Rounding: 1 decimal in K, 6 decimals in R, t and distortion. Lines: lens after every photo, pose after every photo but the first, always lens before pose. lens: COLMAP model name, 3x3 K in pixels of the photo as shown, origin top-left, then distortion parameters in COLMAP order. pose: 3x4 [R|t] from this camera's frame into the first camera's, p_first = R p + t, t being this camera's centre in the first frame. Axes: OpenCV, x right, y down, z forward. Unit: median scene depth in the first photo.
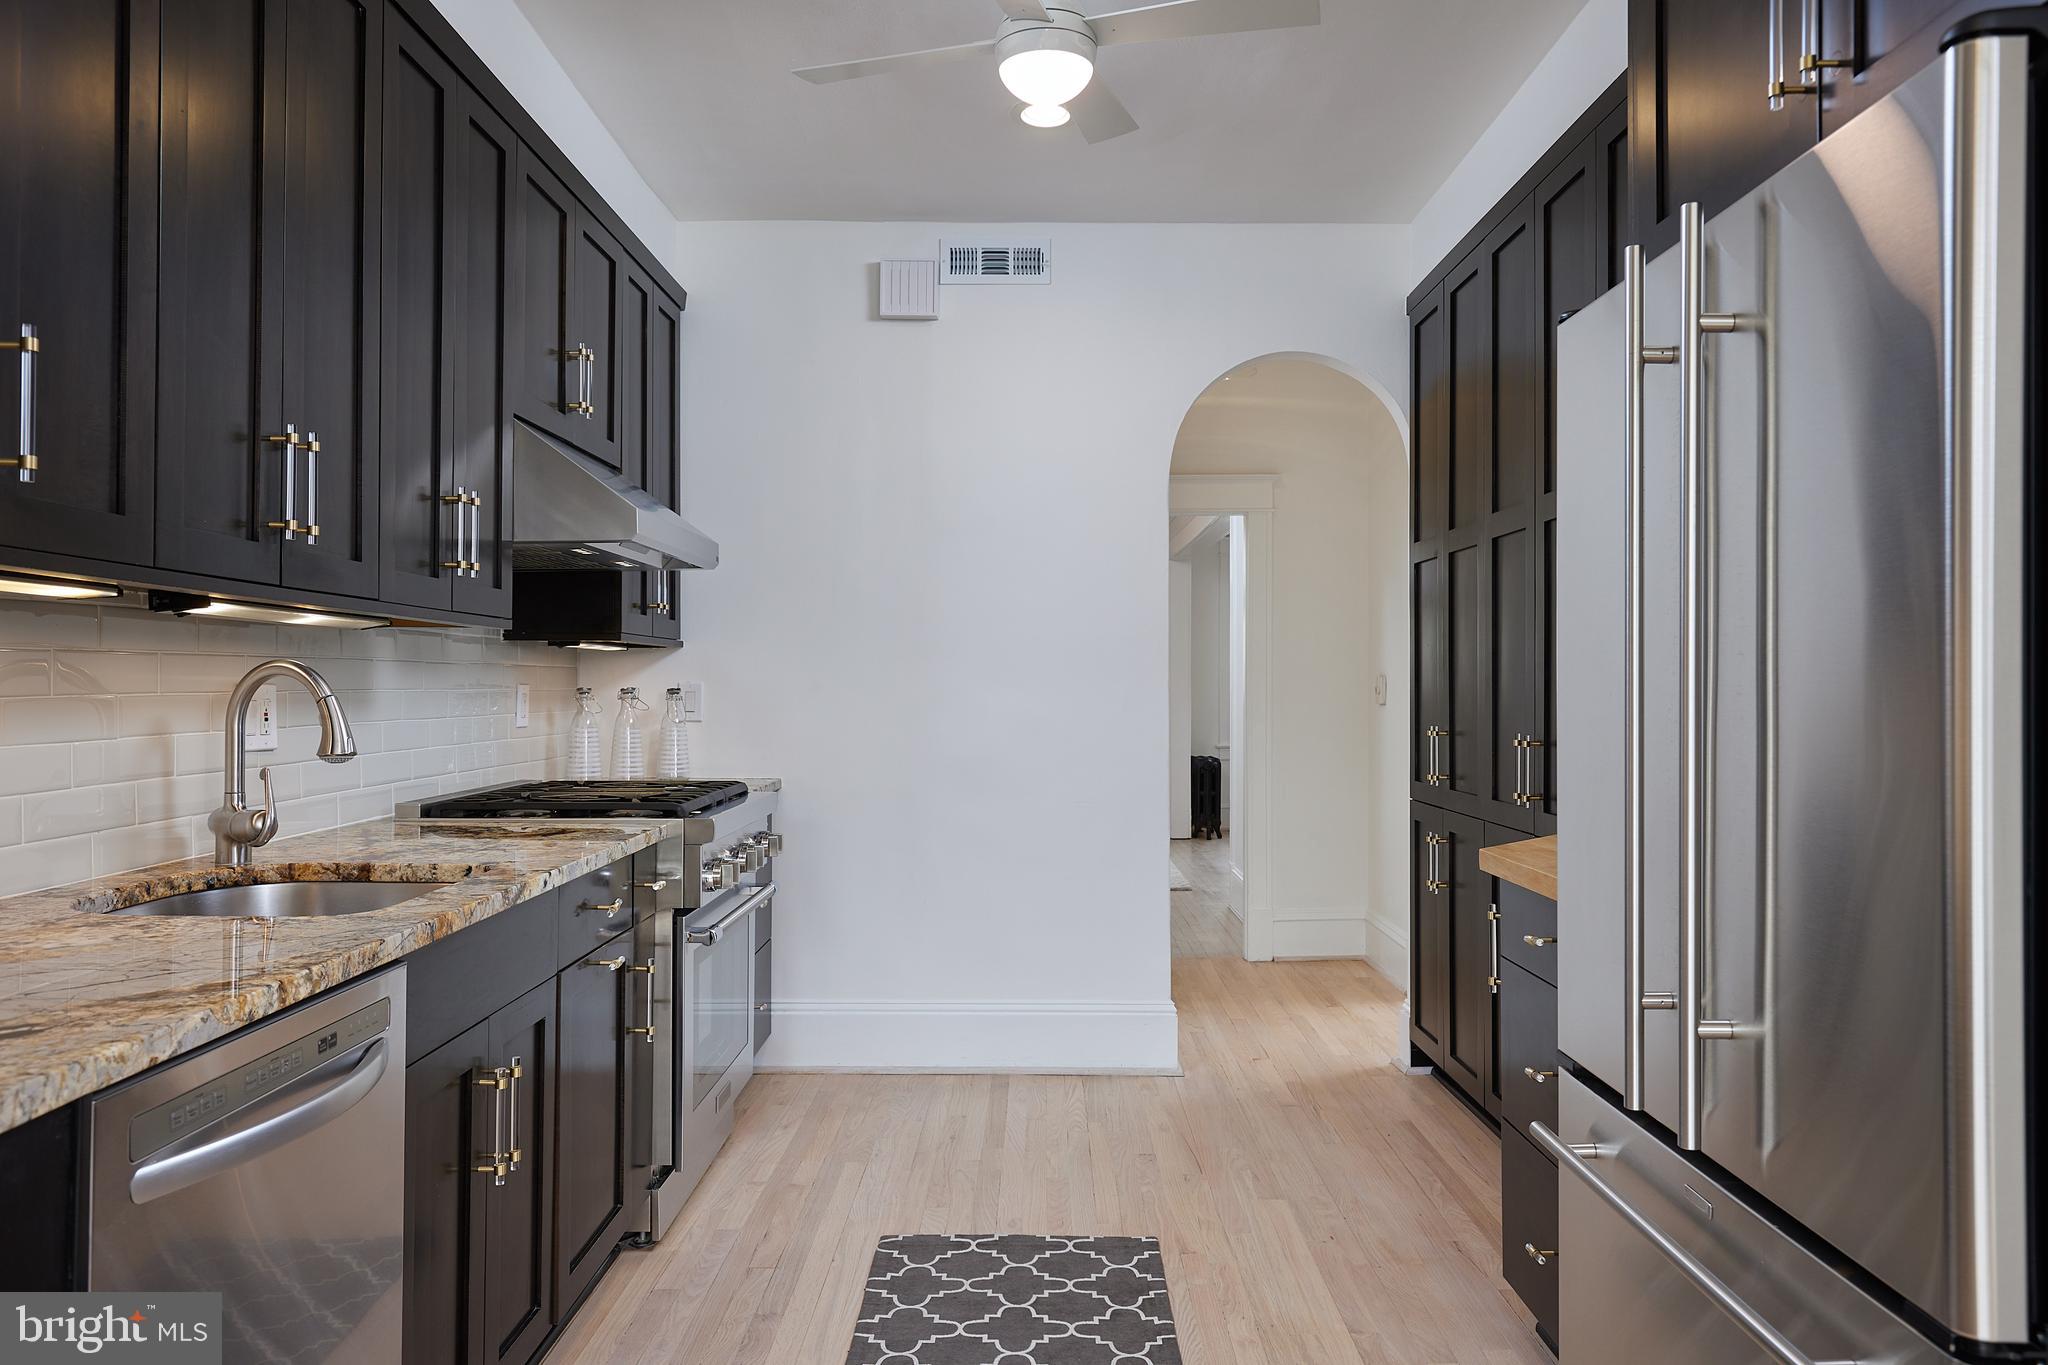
lens RADIAL K [[1405.7, 0, 1025.9], [0, 1405.7, 683.5], [0, 0, 1]] dist [-0.006809, -0.001020]
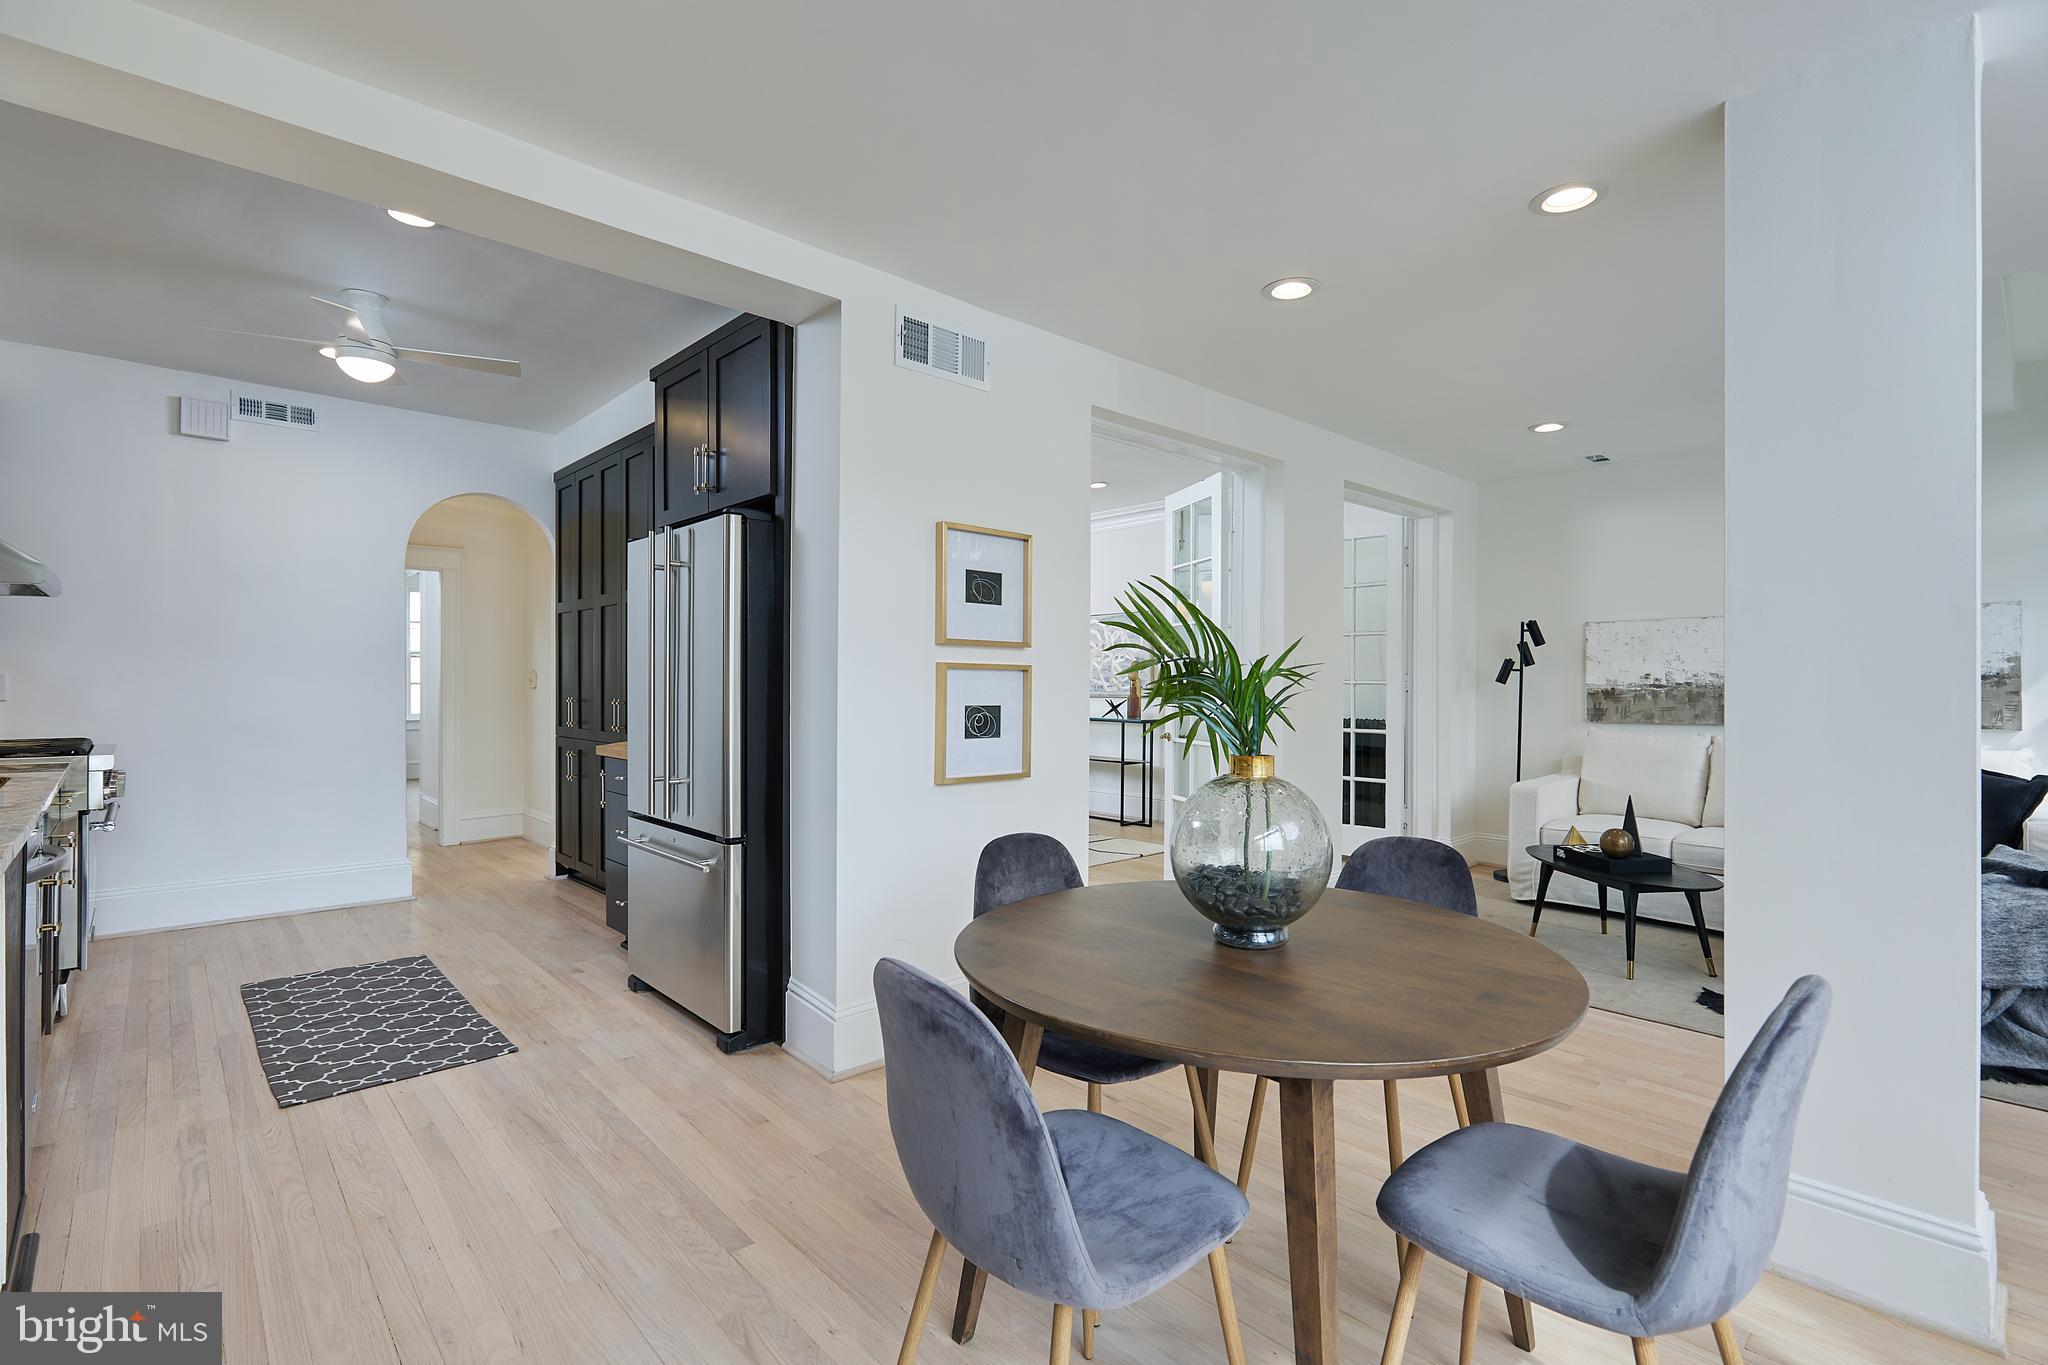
lens RADIAL K [[924.8, 0, 1029.5], [0, 924.8, 685.2], [0, 0, 1]] dist [0.001186, 0.000682]
pose [[0.726699, -0.001568, 0.686955, -0.135002], [-0.003907, 0.999972, 0.006416, 0.002122], [-0.686945, -0.007346, 0.726672, -0.394529]]
